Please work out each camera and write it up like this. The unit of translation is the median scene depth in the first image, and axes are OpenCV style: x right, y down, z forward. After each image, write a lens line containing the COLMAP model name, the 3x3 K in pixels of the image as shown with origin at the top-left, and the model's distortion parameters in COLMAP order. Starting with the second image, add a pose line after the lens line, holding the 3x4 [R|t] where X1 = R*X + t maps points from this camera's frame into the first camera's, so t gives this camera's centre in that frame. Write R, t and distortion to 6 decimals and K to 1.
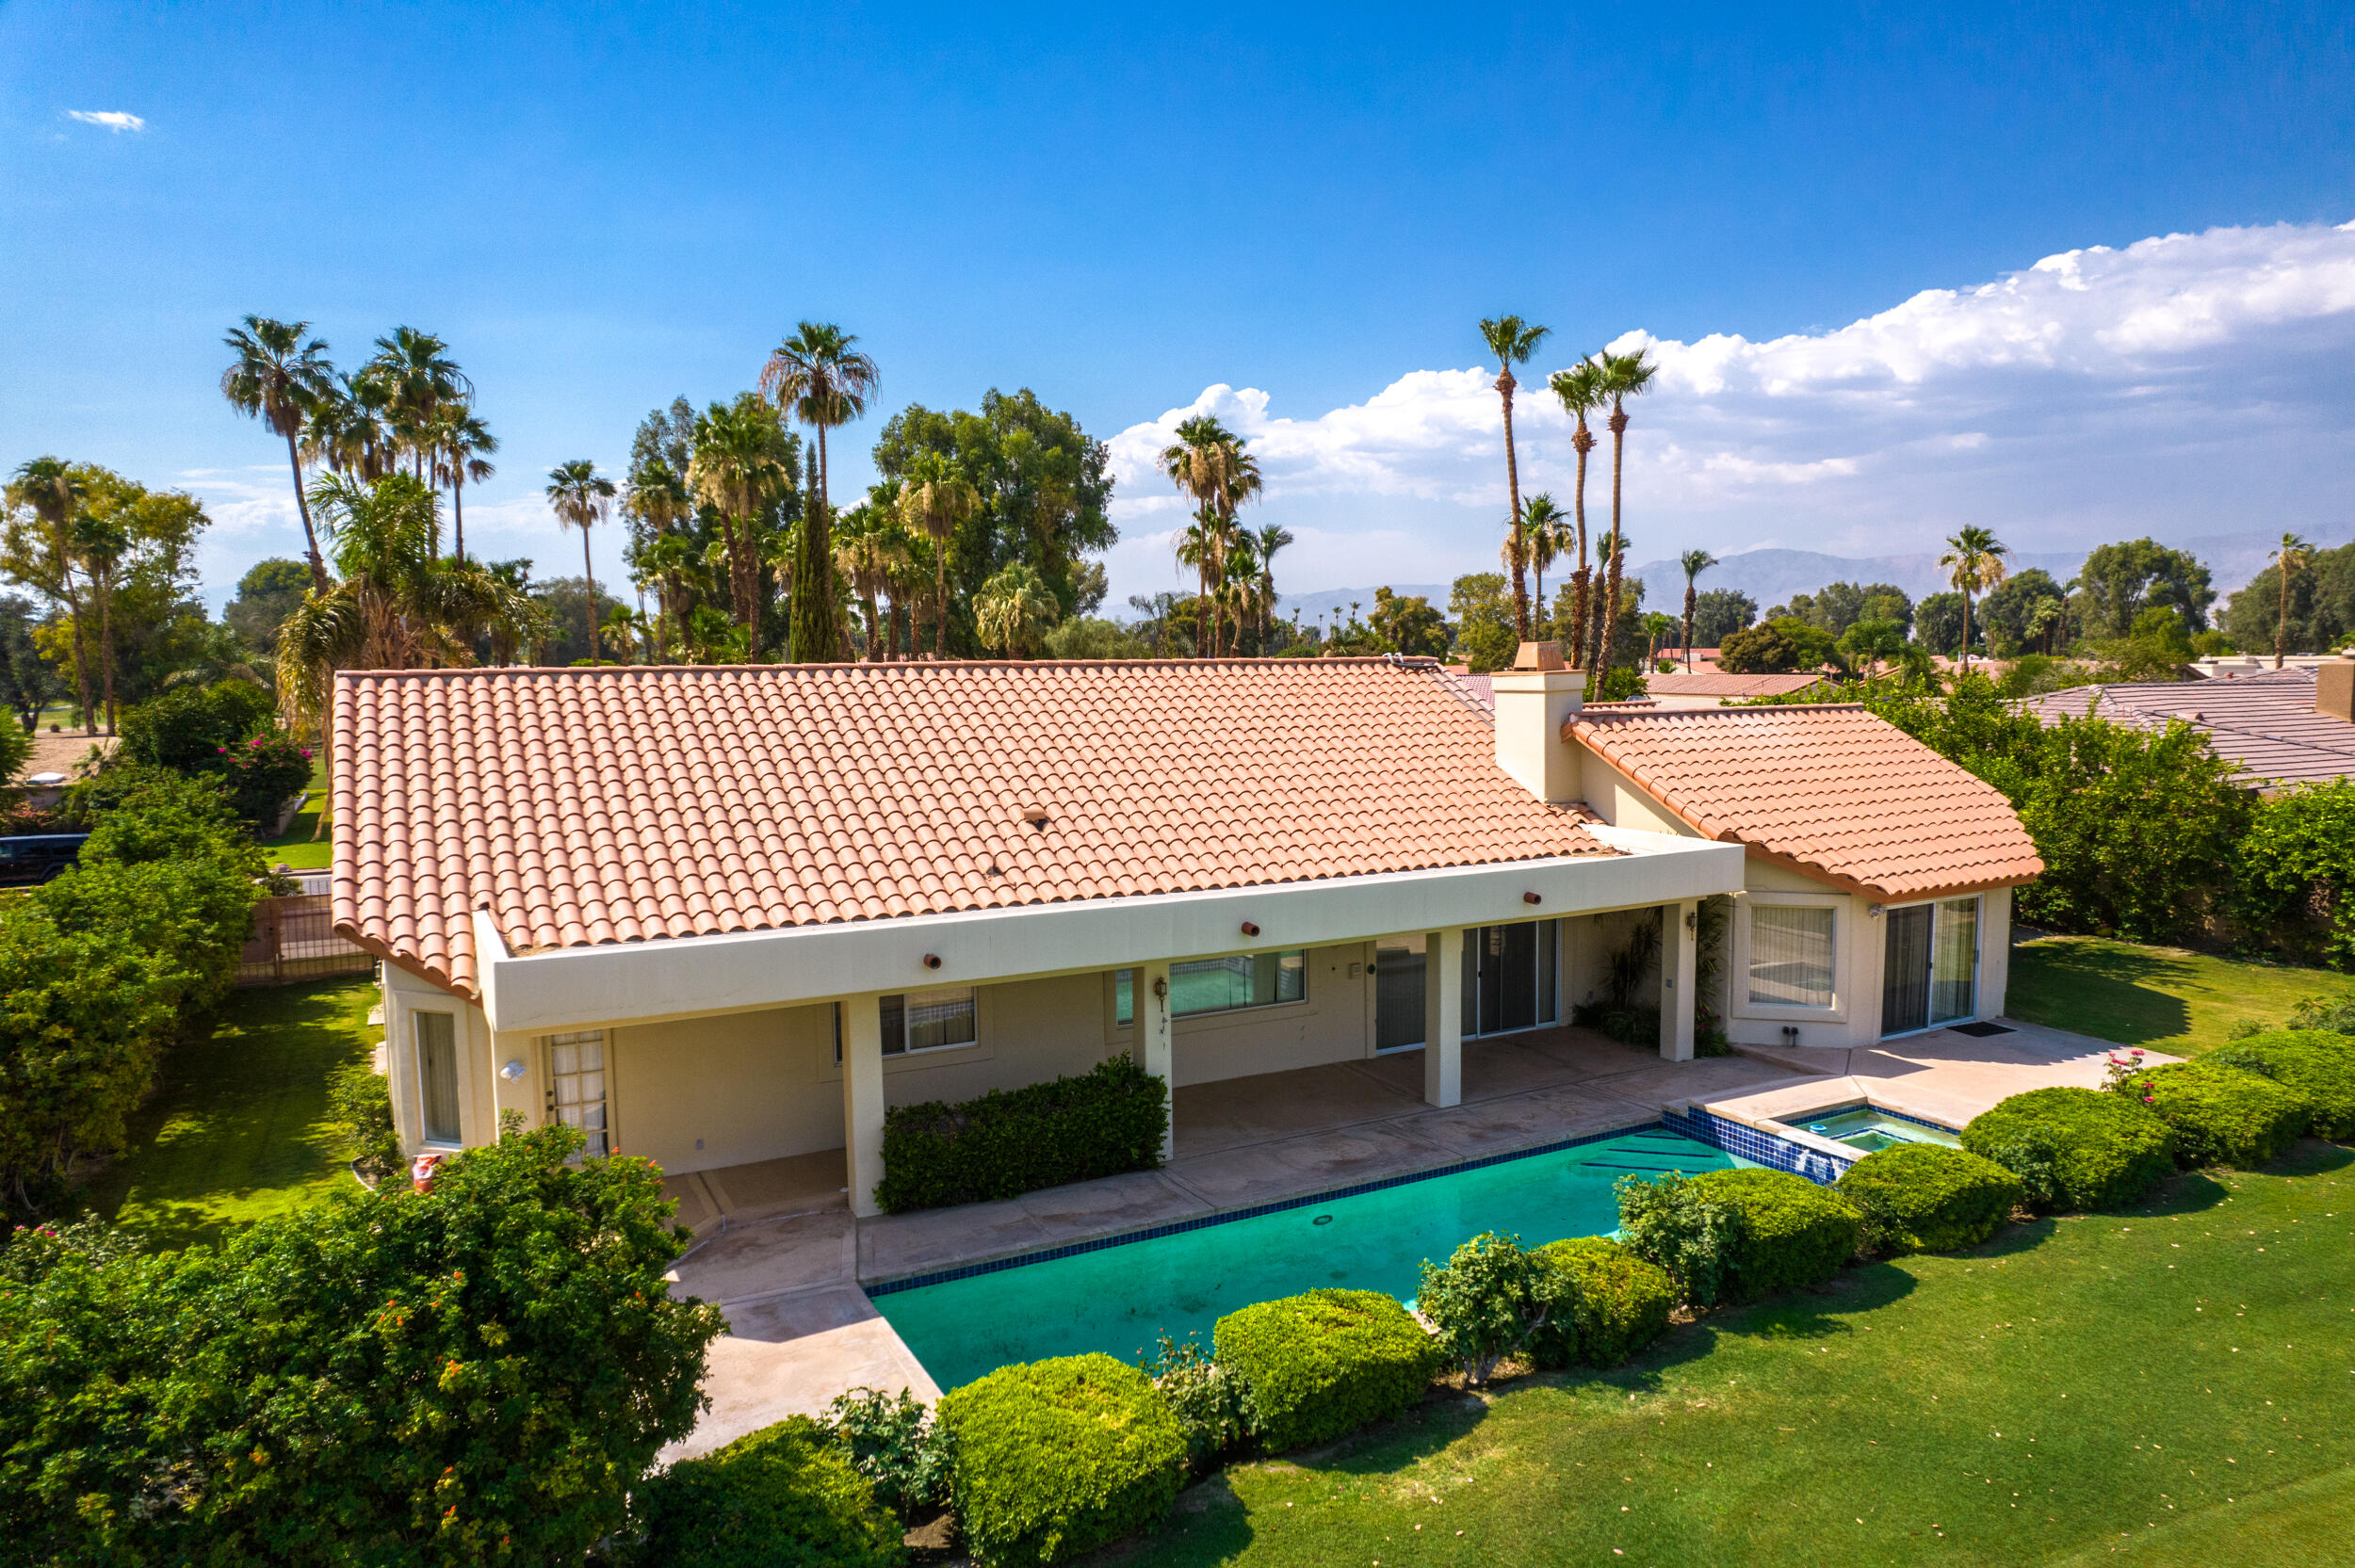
lens RADIAL K [[1506.1, 0, 1189.5], [0, 1506.1, 782.7], [0, 0, 1]] dist [-0.065594, 0.051815]
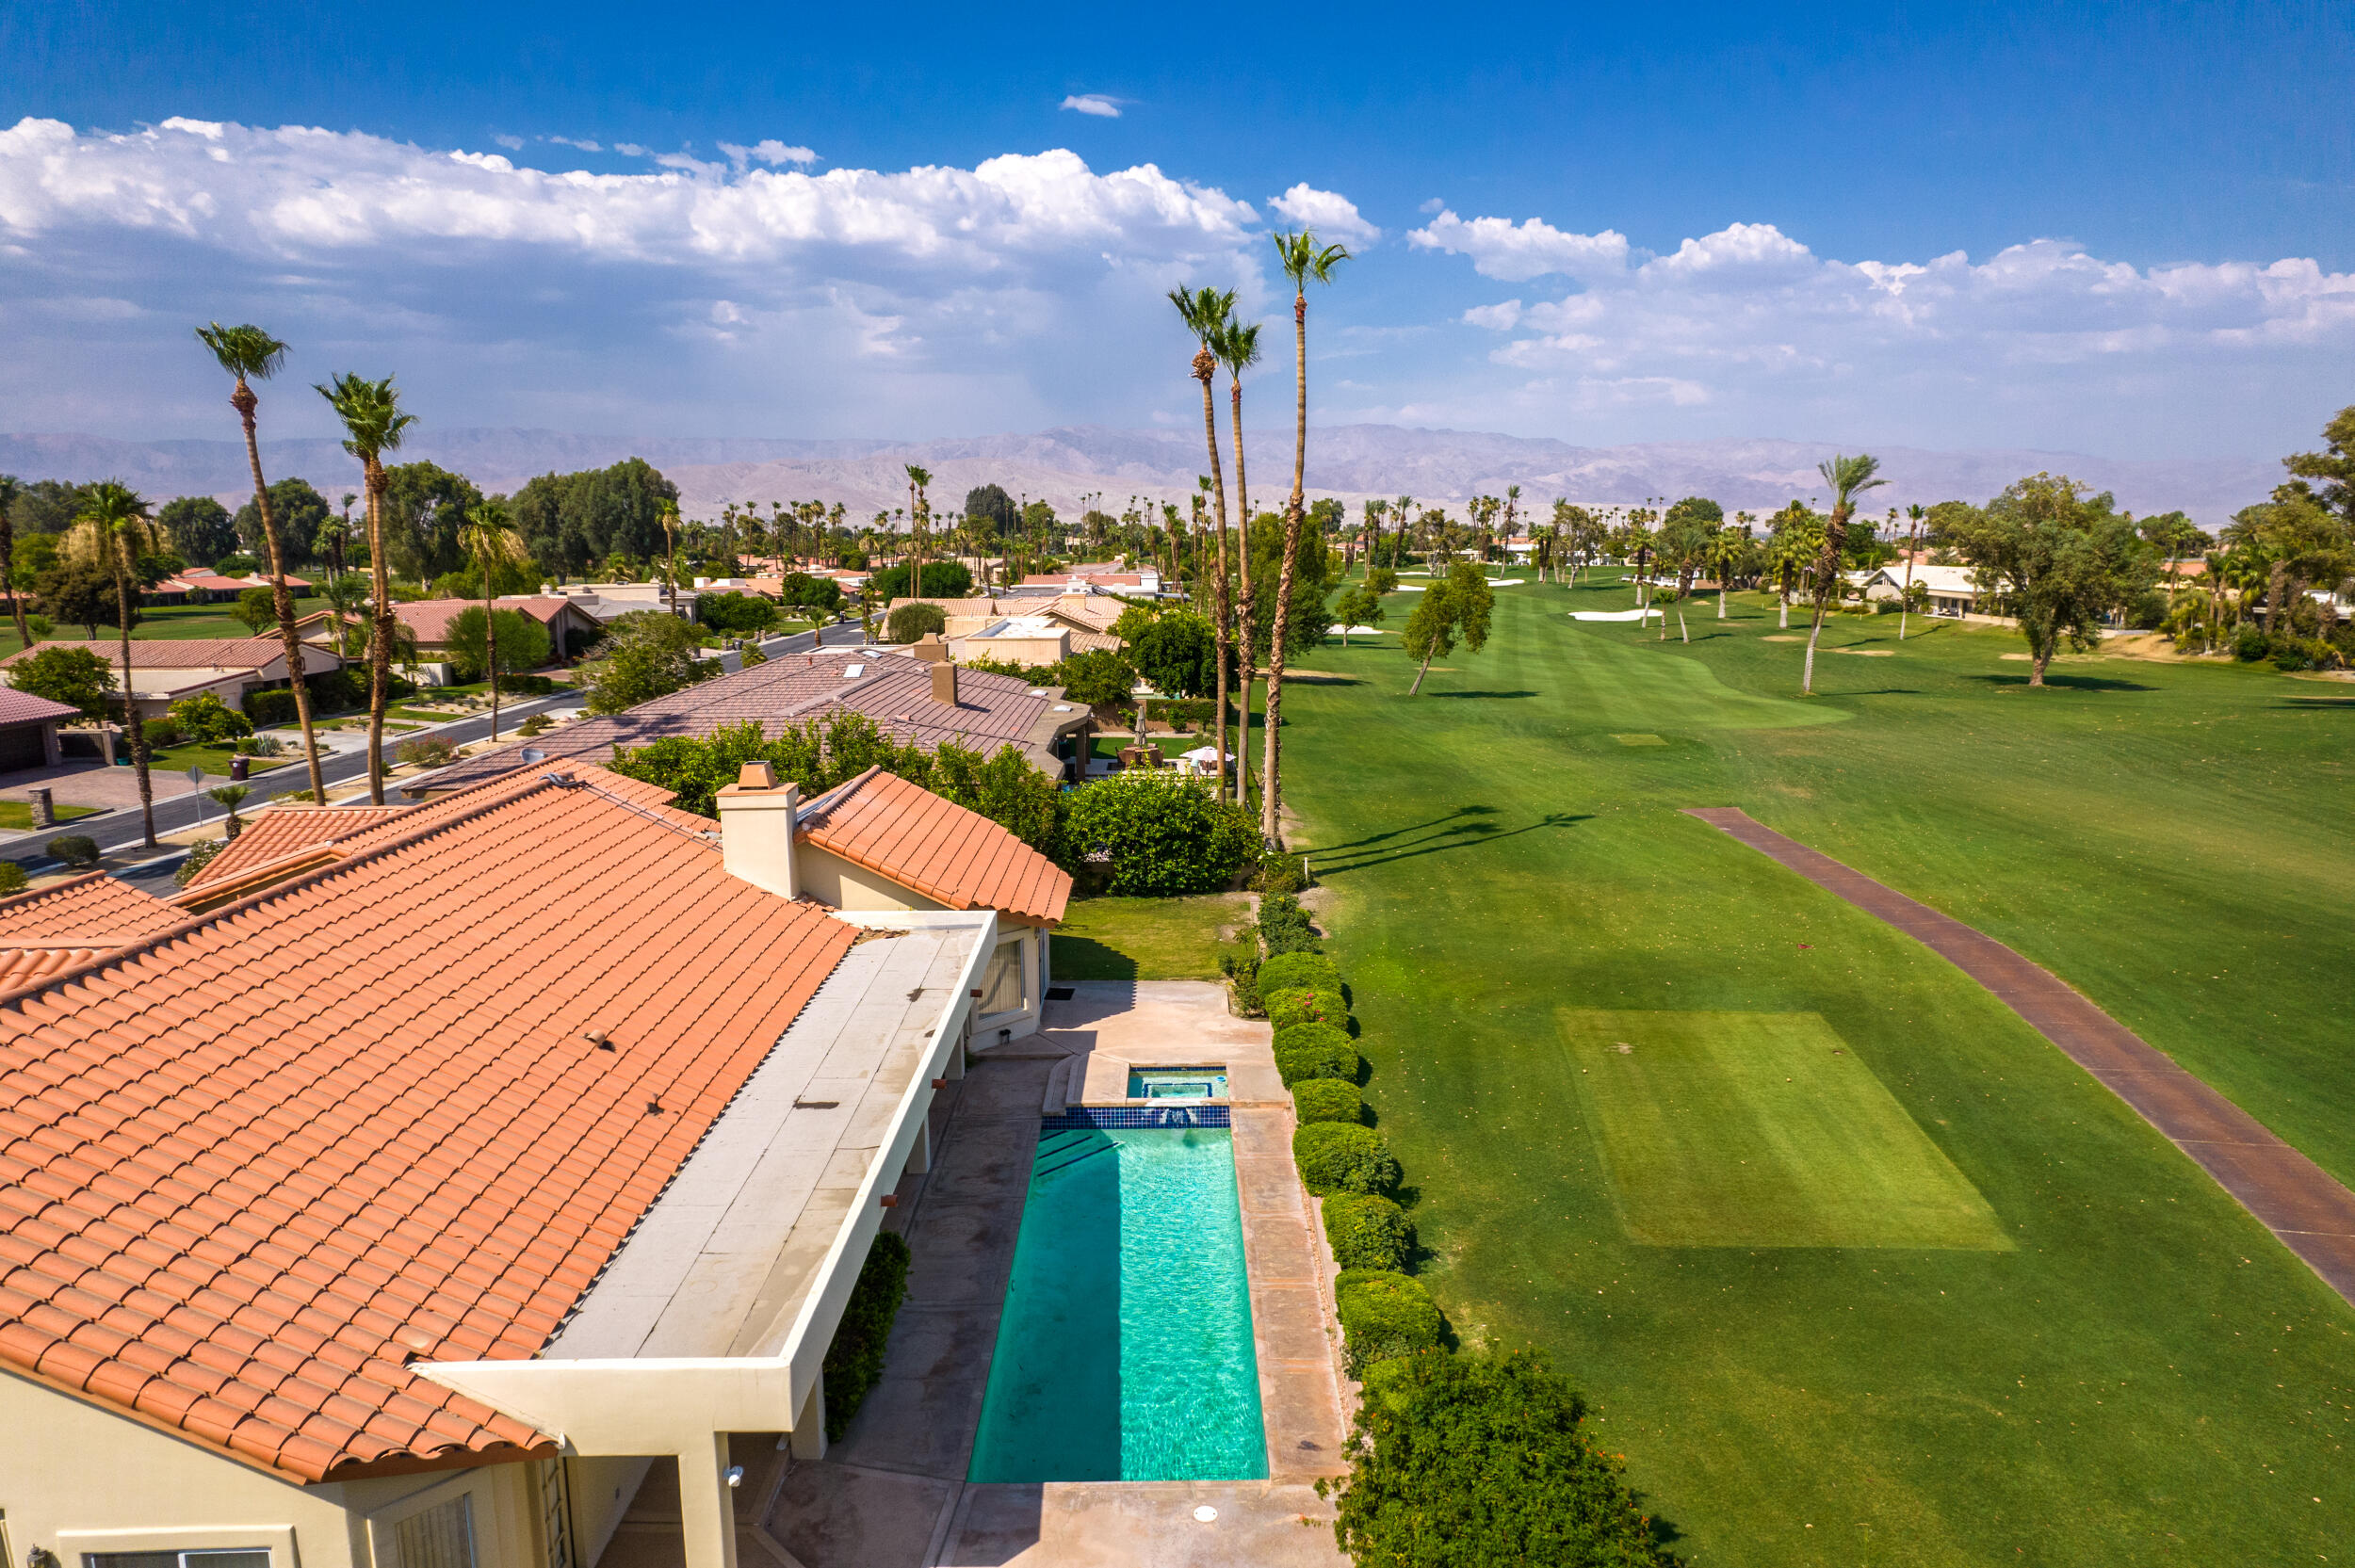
lens RADIAL K [[1506.1, 0, 1201.0], [0, 1506.1, 794.3], [0, 0, 1]] dist [-0.065594, 0.051815]
pose [[0.457072, -0.146964, 0.877204, -0.642954], [0.076286, 0.989098, 0.125961, -0.195856], [-0.886152, 0.009345, 0.463301, 0.176234]]
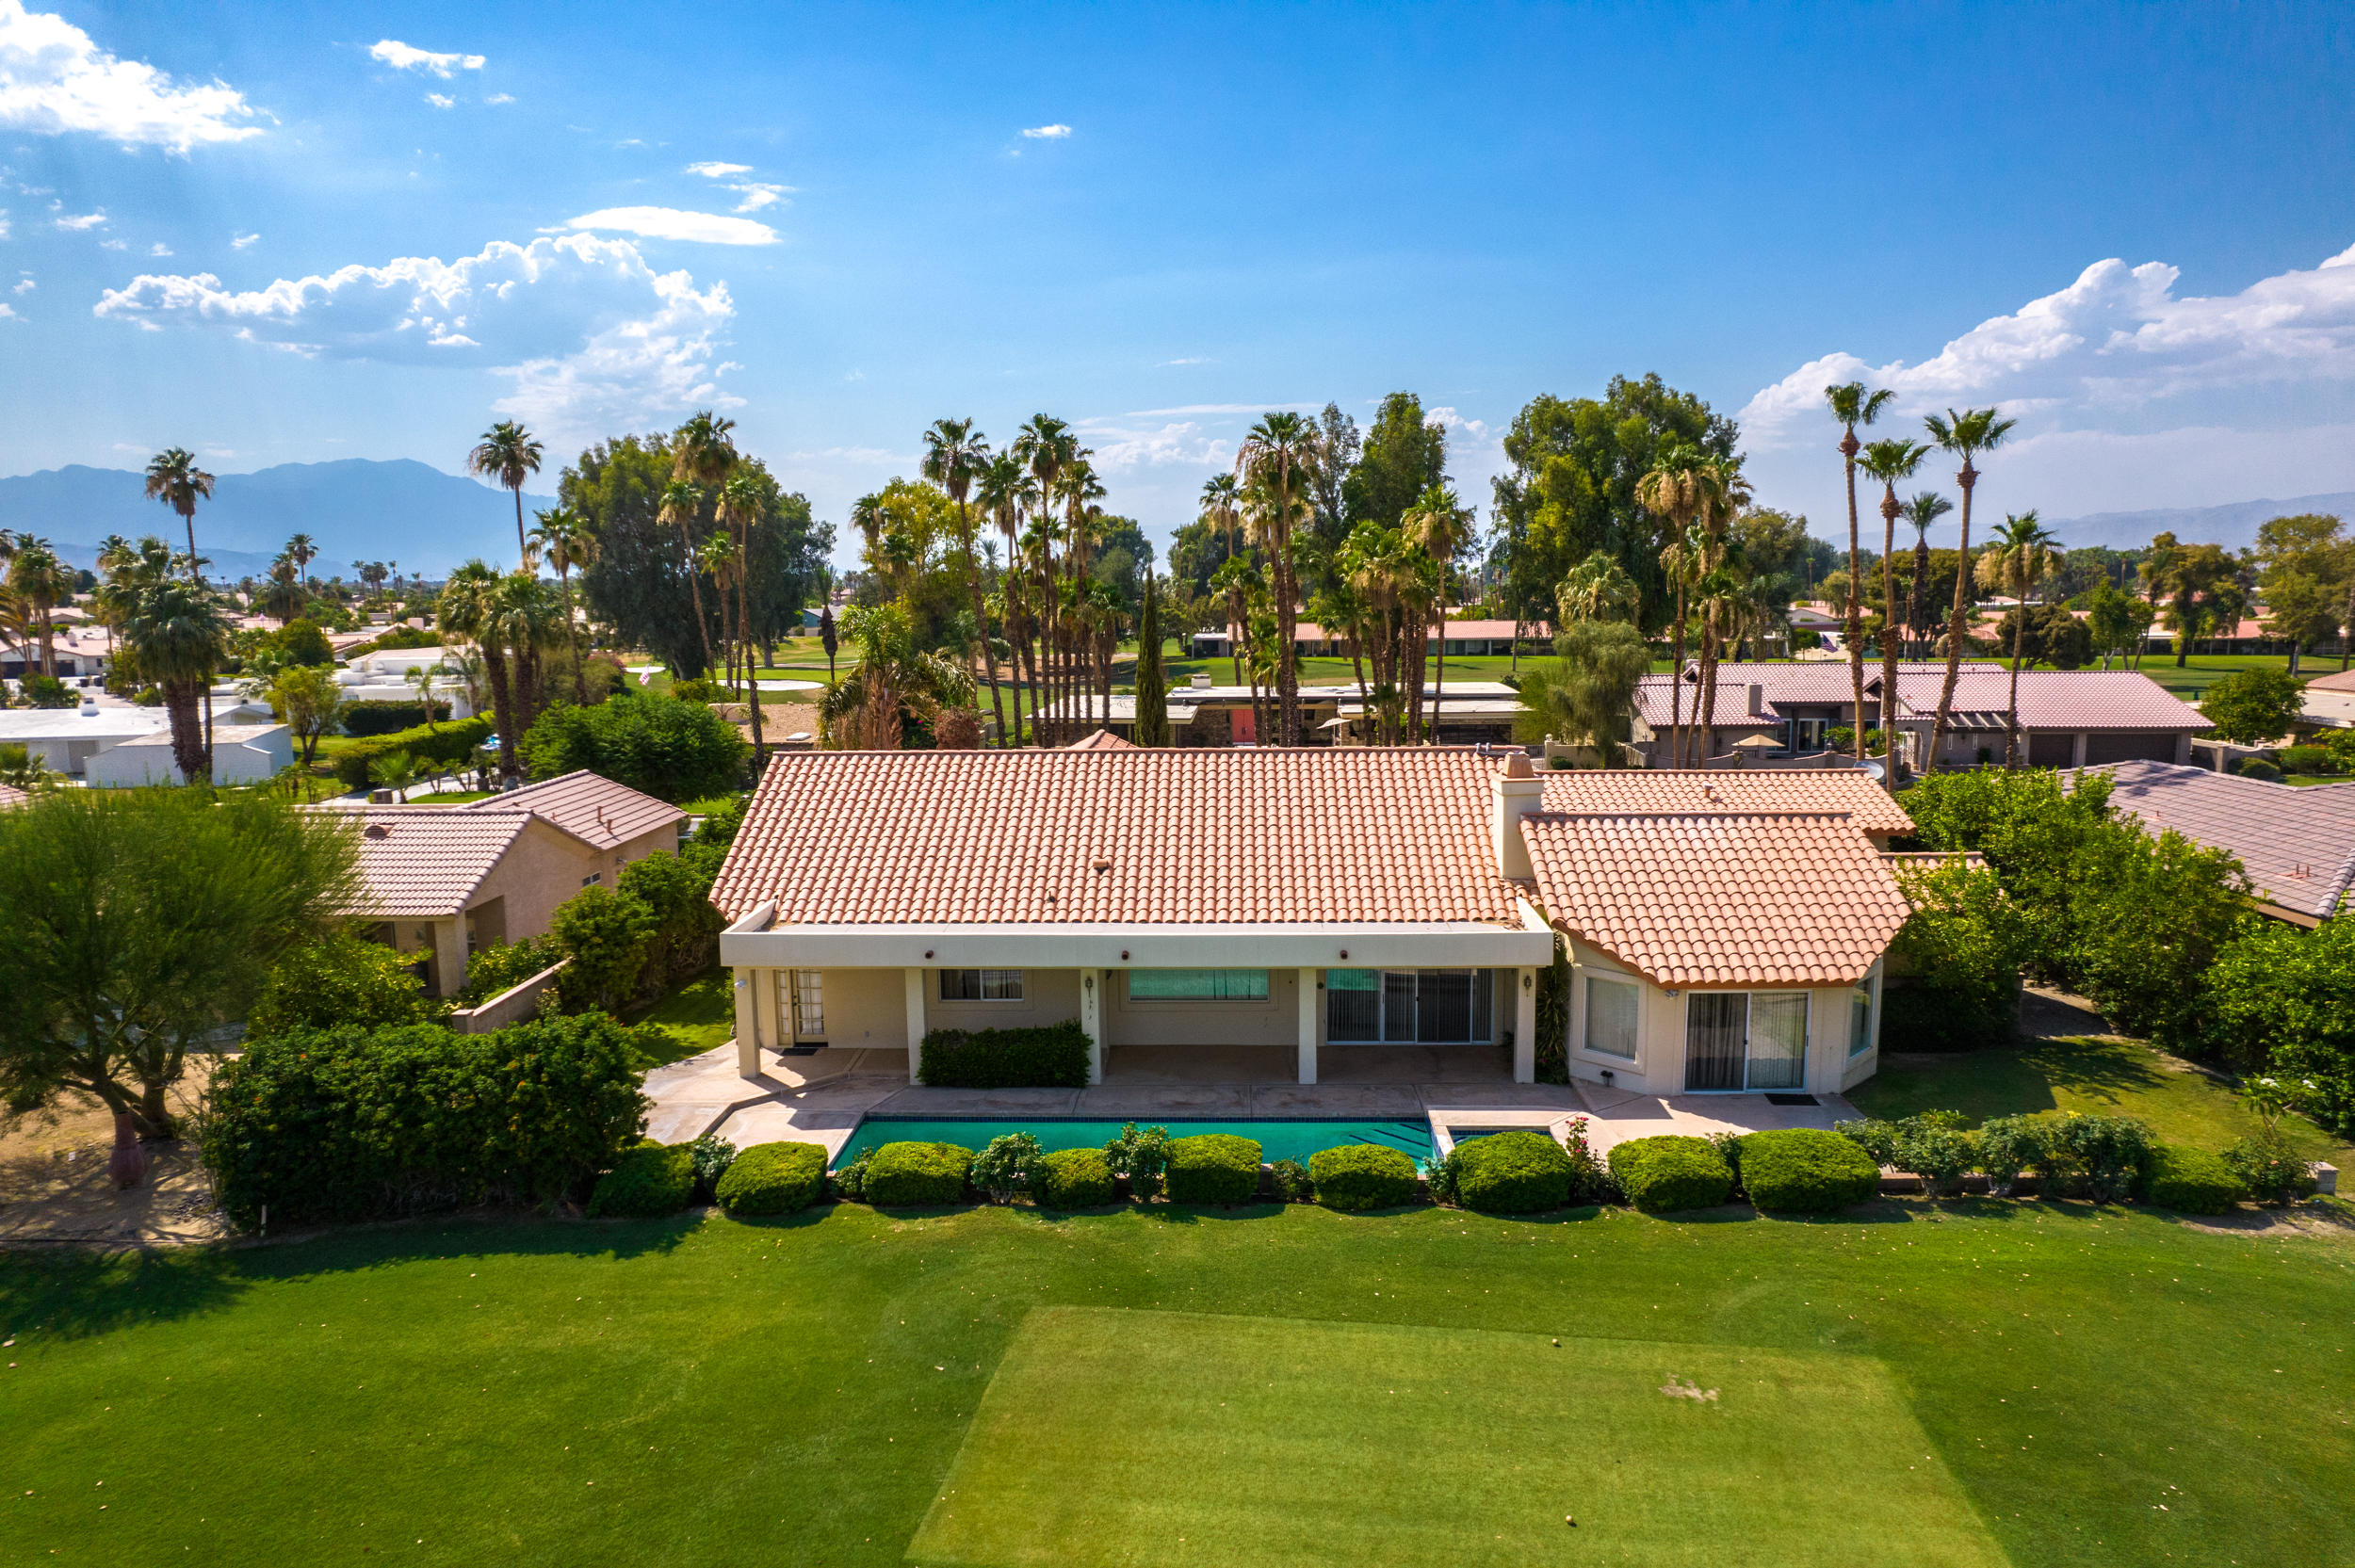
lens RADIAL K [[1506.1, 0, 1179.5], [0, 1506.1, 788.5], [0, 0, 1]] dist [-0.065594, 0.051815]
pose [[0.864152, 0.067212, -0.498723, 0.658719], [-0.039715, 0.997058, 0.065557, -0.144301], [0.501662, -0.036844, 0.864279, -0.295869]]
